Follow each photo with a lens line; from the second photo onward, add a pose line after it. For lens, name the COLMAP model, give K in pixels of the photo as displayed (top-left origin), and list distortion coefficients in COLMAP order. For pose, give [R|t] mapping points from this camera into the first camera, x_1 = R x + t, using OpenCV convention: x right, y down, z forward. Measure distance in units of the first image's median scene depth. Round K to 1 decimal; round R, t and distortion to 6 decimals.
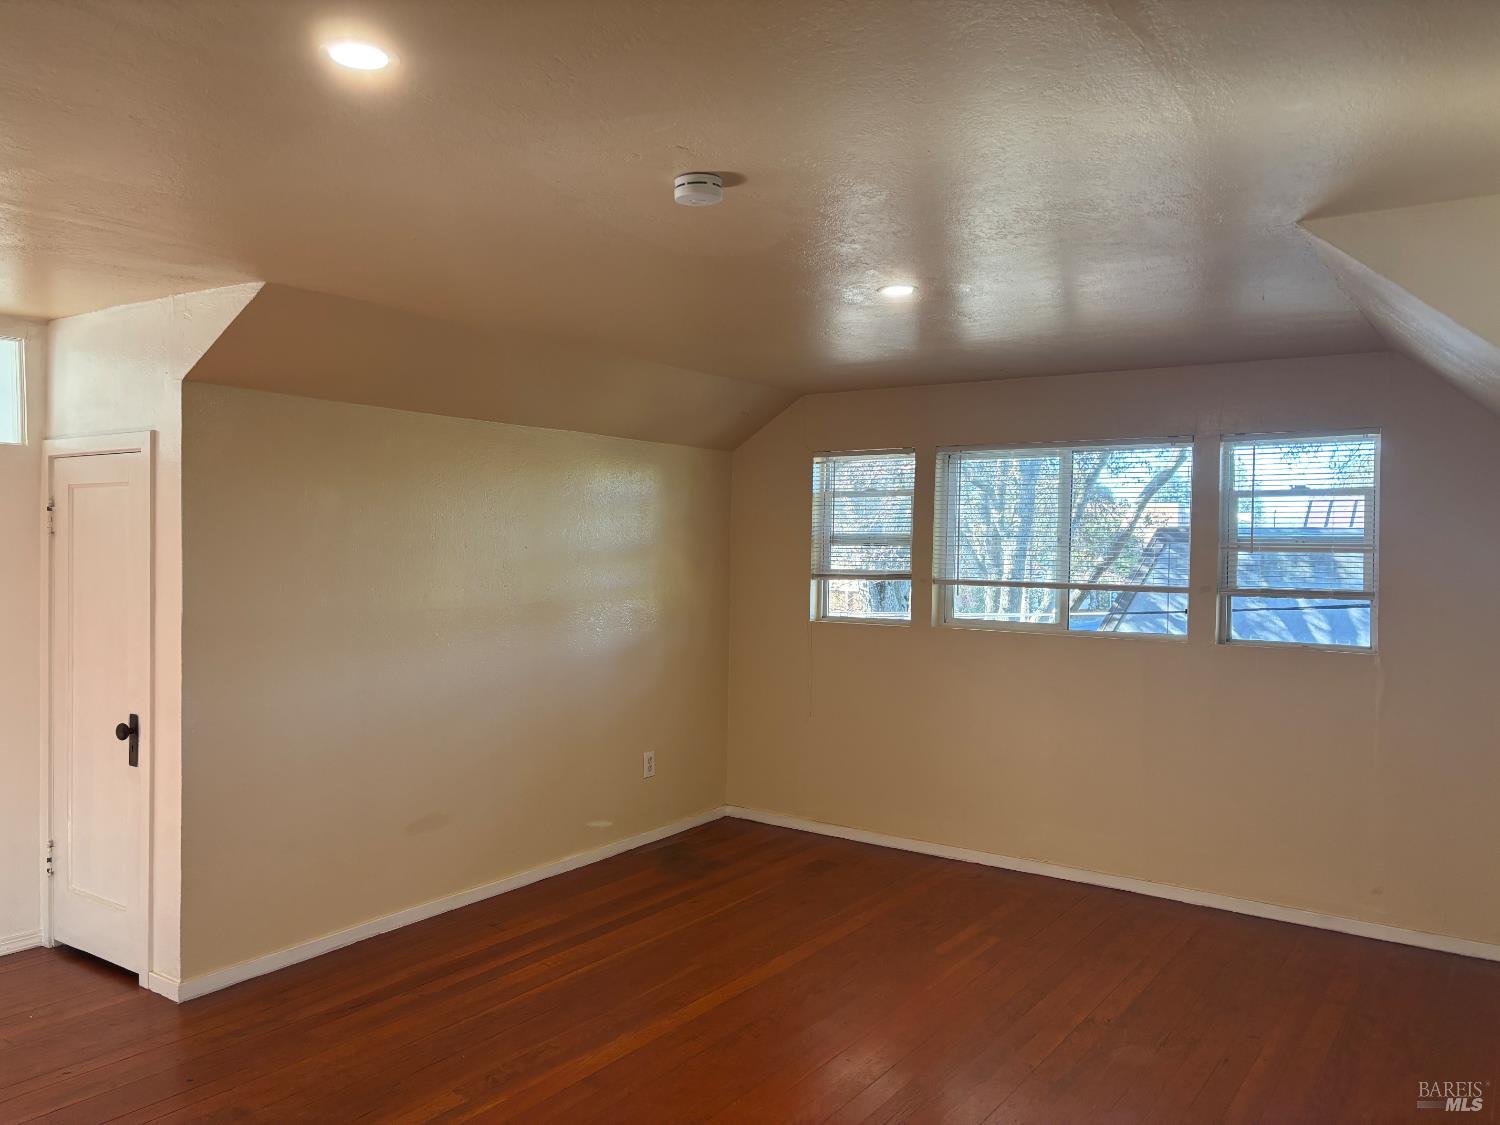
lens RADIAL K [[1125.9, 0, 759.2], [0, 1125.9, 564.1], [0, 0, 1]] dist [0.015075, 0.001259]
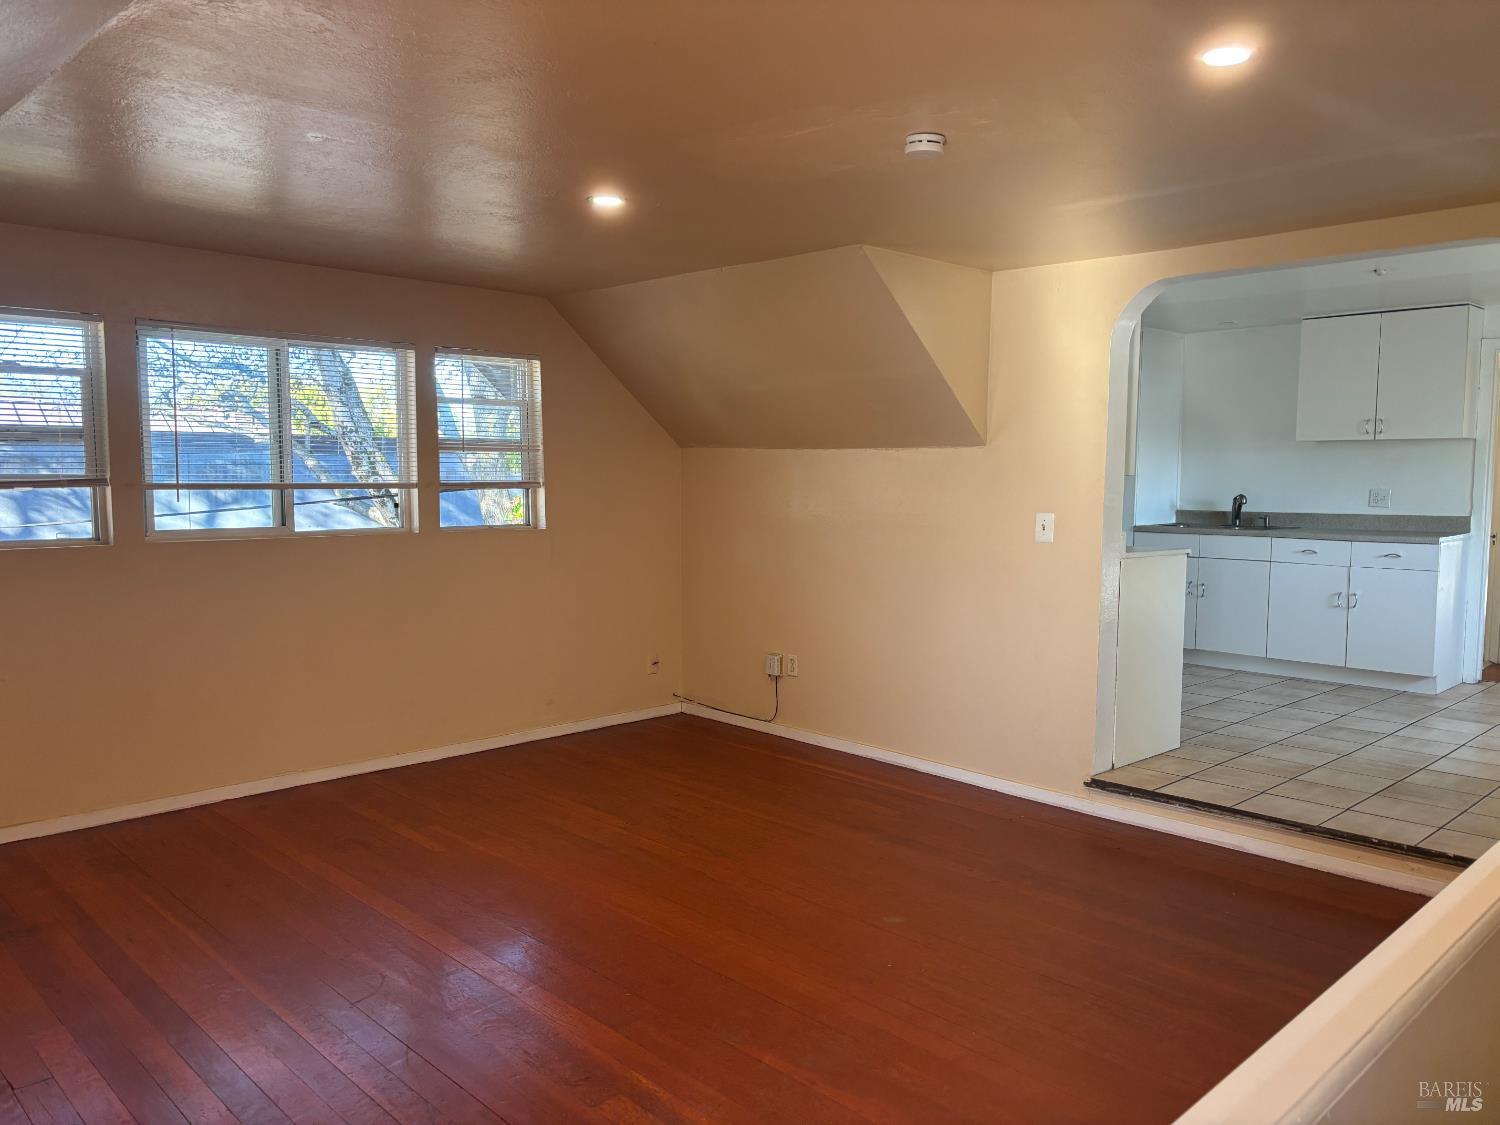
lens RADIAL K [[1125.9, 0, 760.0], [0, 1125.9, 565.8], [0, 0, 1]] dist [0.015075, 0.001259]
pose [[0.183600, -0.101619, 0.977734, -0.590954], [0.005417, 0.994732, 0.102368, -0.008867], [-0.982986, -0.013498, 0.183183, 0.425158]]
